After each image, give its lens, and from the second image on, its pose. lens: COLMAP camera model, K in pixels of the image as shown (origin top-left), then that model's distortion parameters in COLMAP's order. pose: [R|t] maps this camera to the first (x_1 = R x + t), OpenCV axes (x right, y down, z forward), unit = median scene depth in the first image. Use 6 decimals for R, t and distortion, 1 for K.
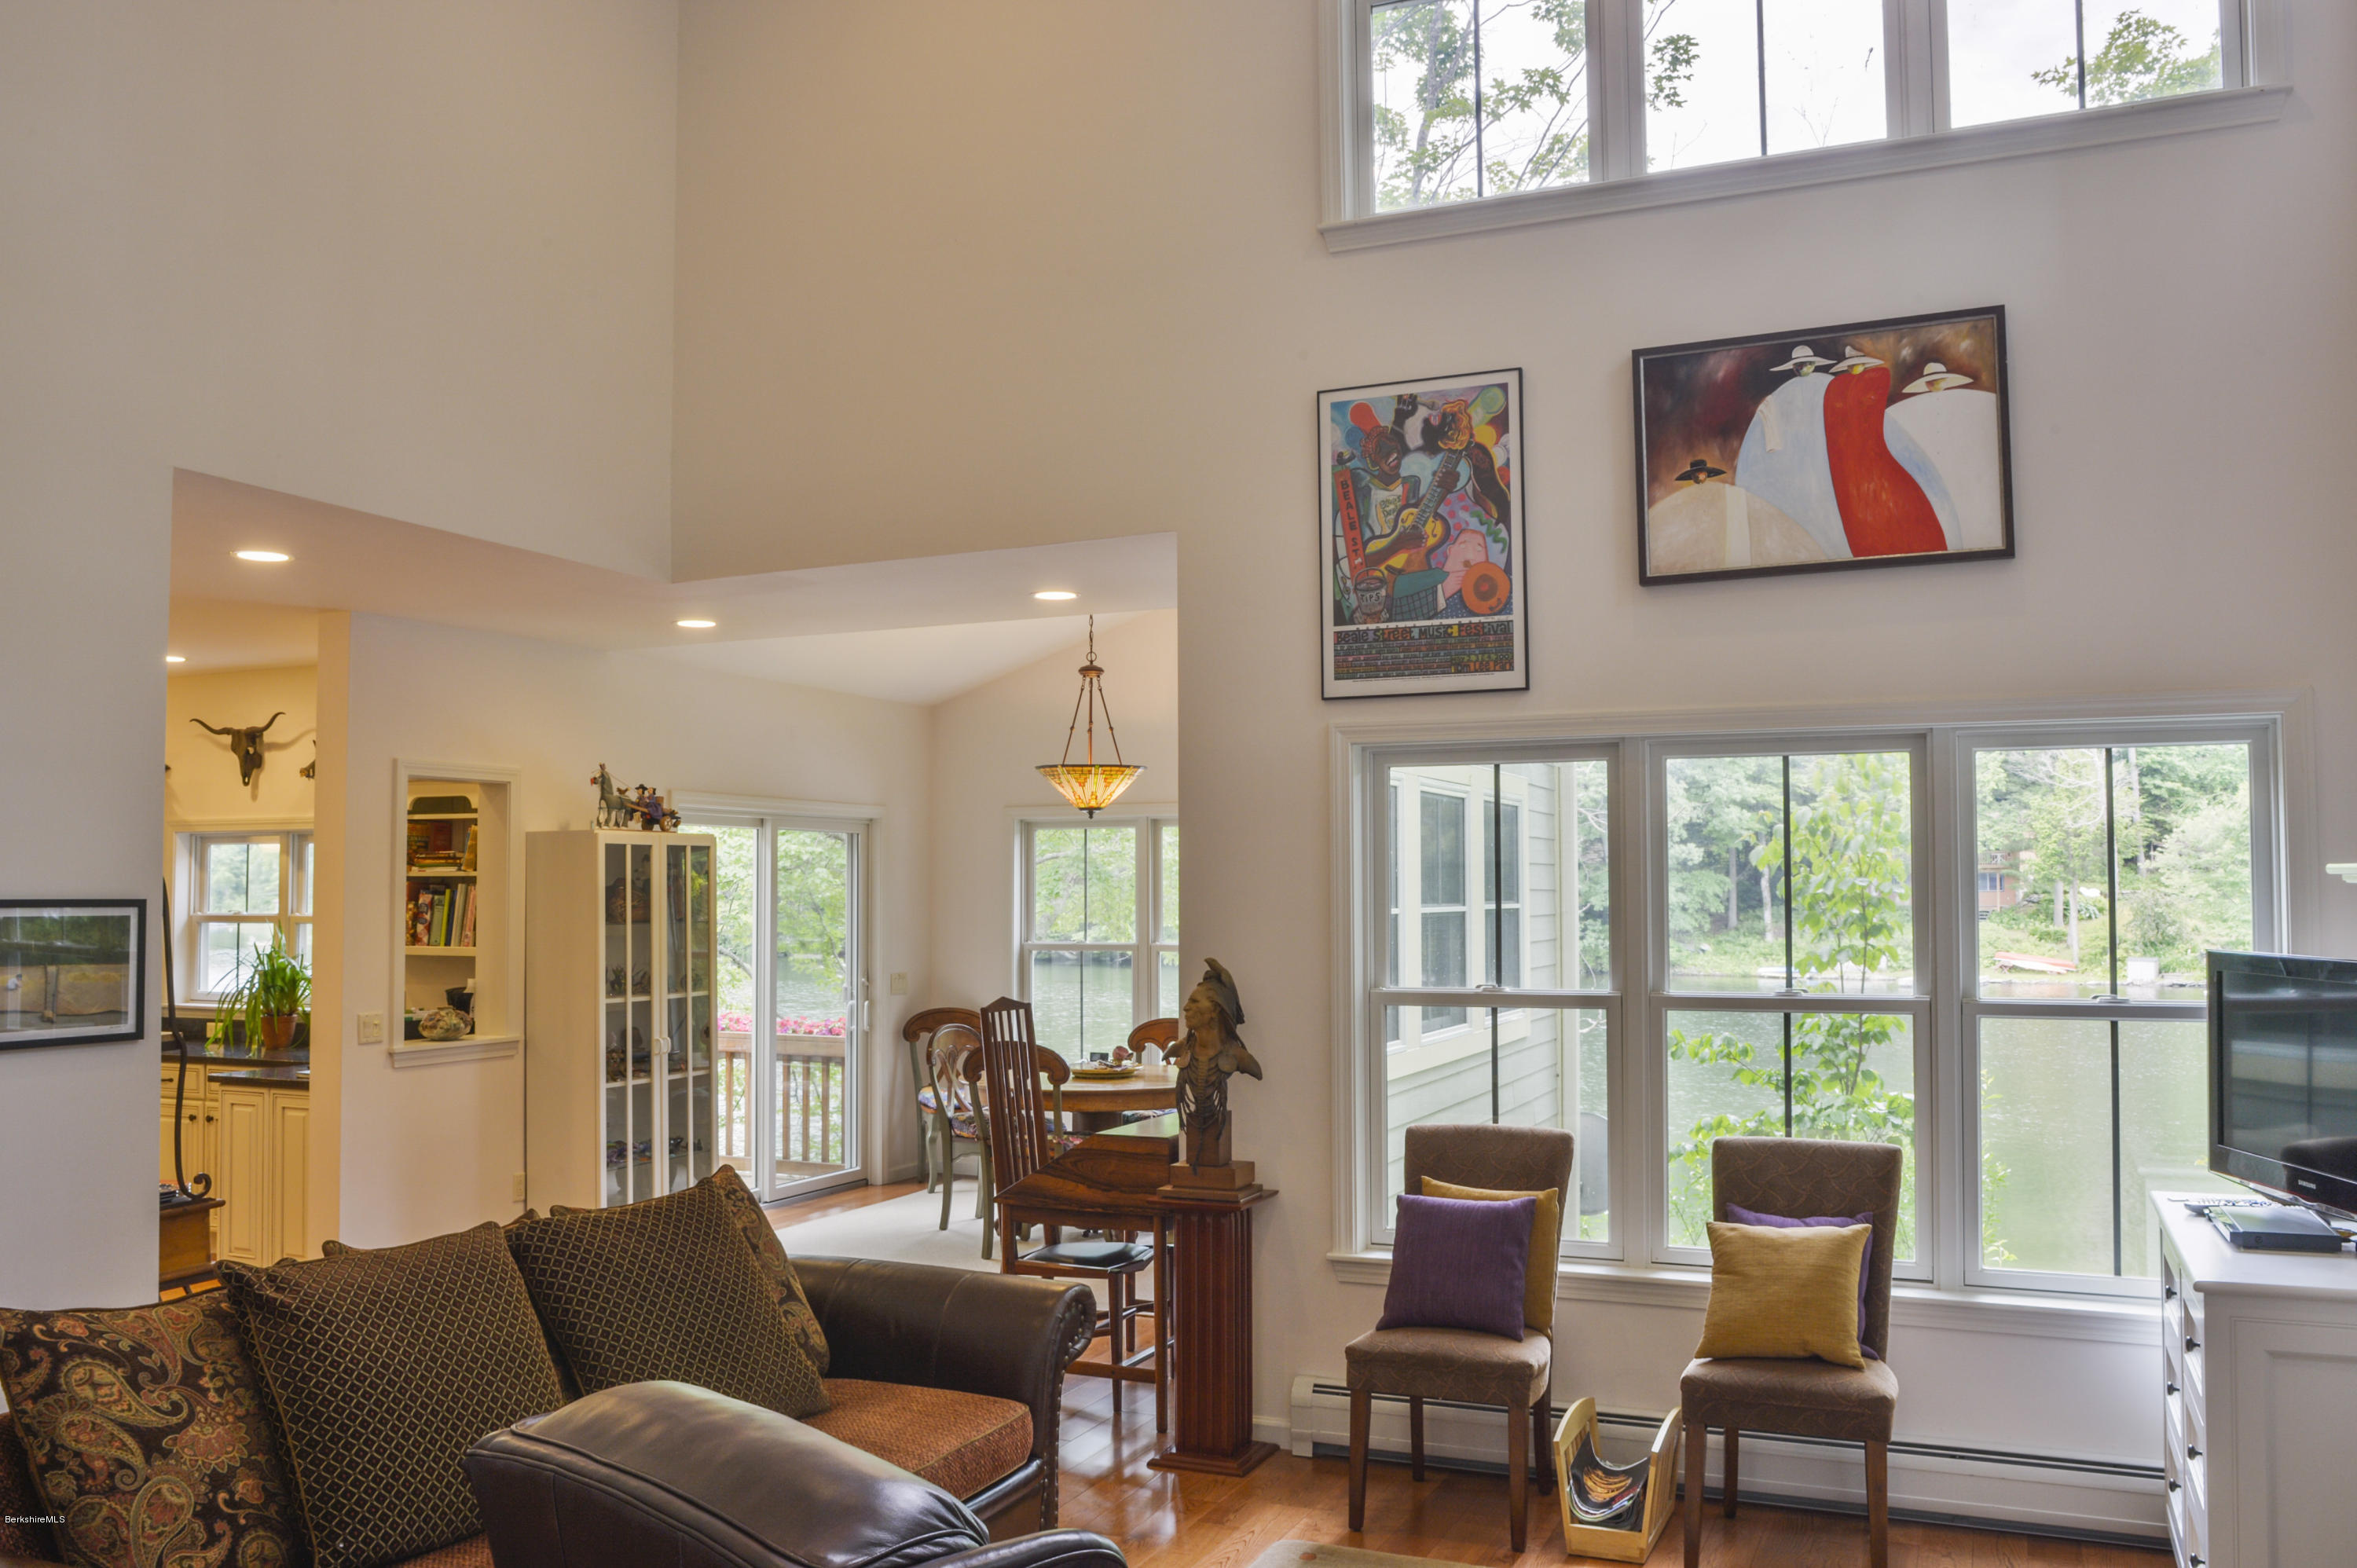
lens RADIAL K [[1892.5, 0, 1168.9], [0, 1892.5, 785.2], [0, 0, 1]] dist [-0.080986, 0.060845]
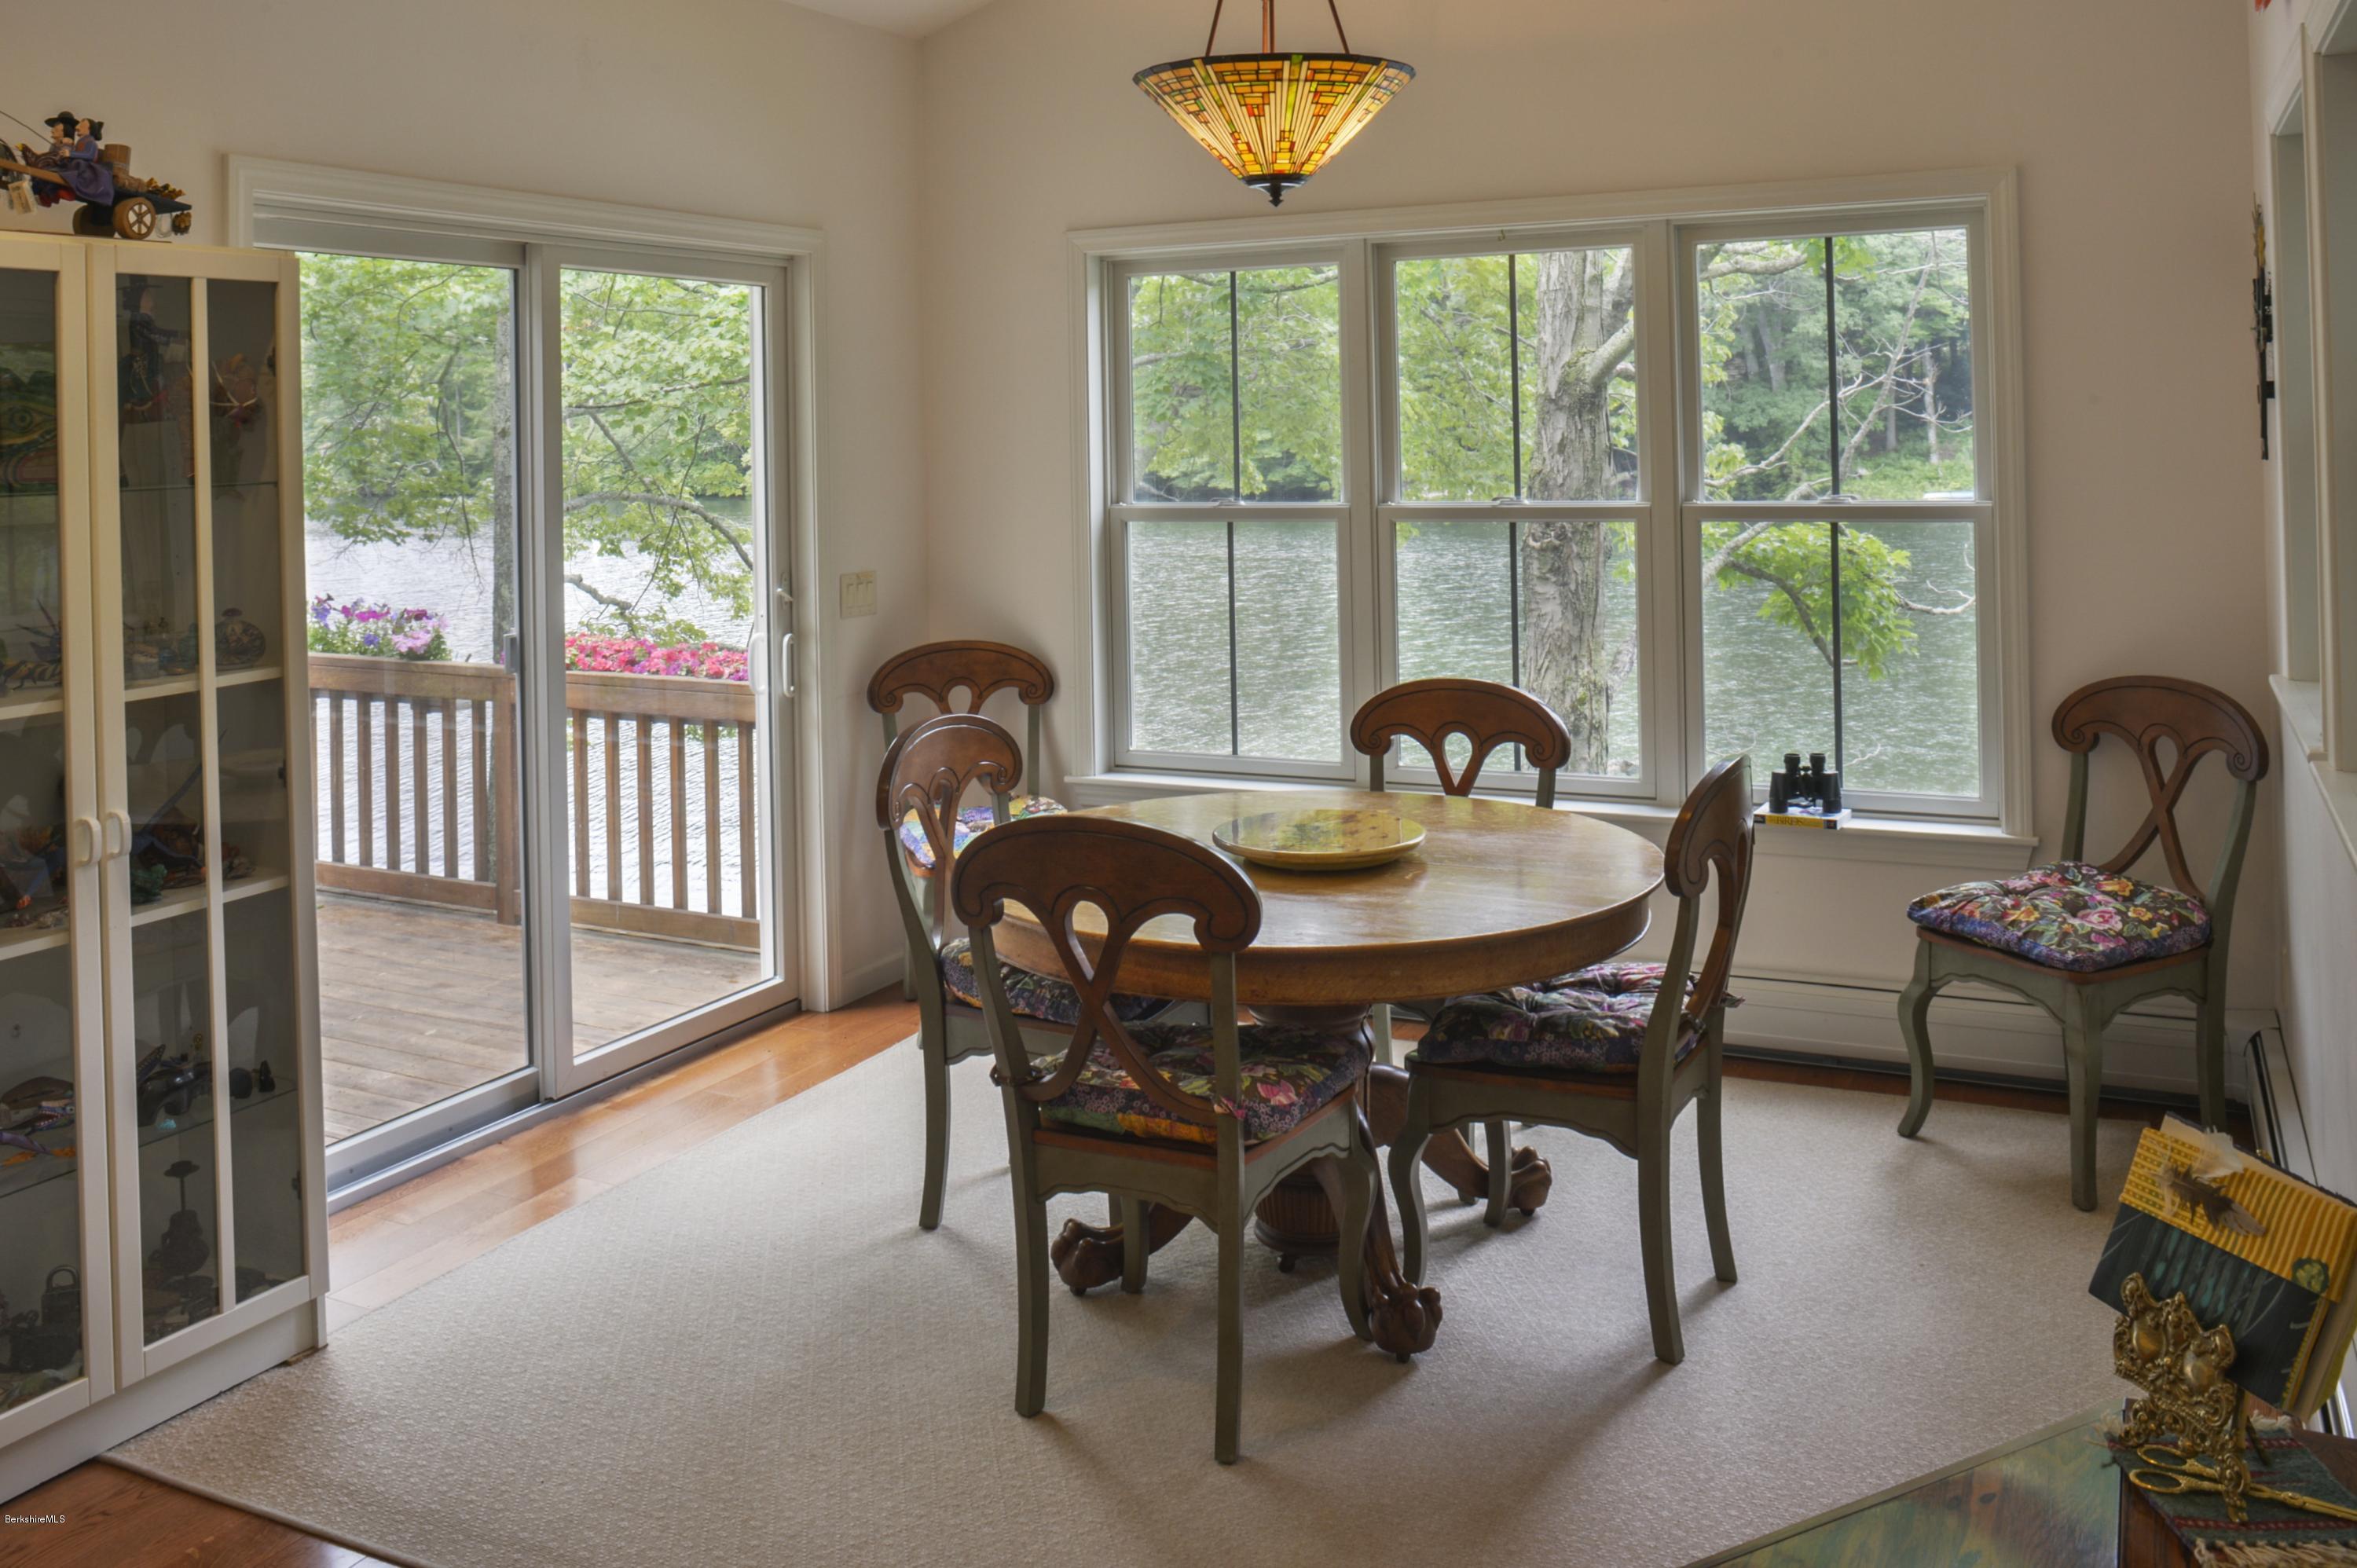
lens RADIAL K [[1892.5, 0, 1134.6], [0, 1892.5, 417.6], [0, 0, 1]] dist [-0.080986, 0.060845]
pose [[0.998058, -0.017281, -0.059847, -0.051638], [0.020471, 0.998379, 0.053105, 0.043817], [0.058833, -0.054227, 0.996794, 0.647051]]
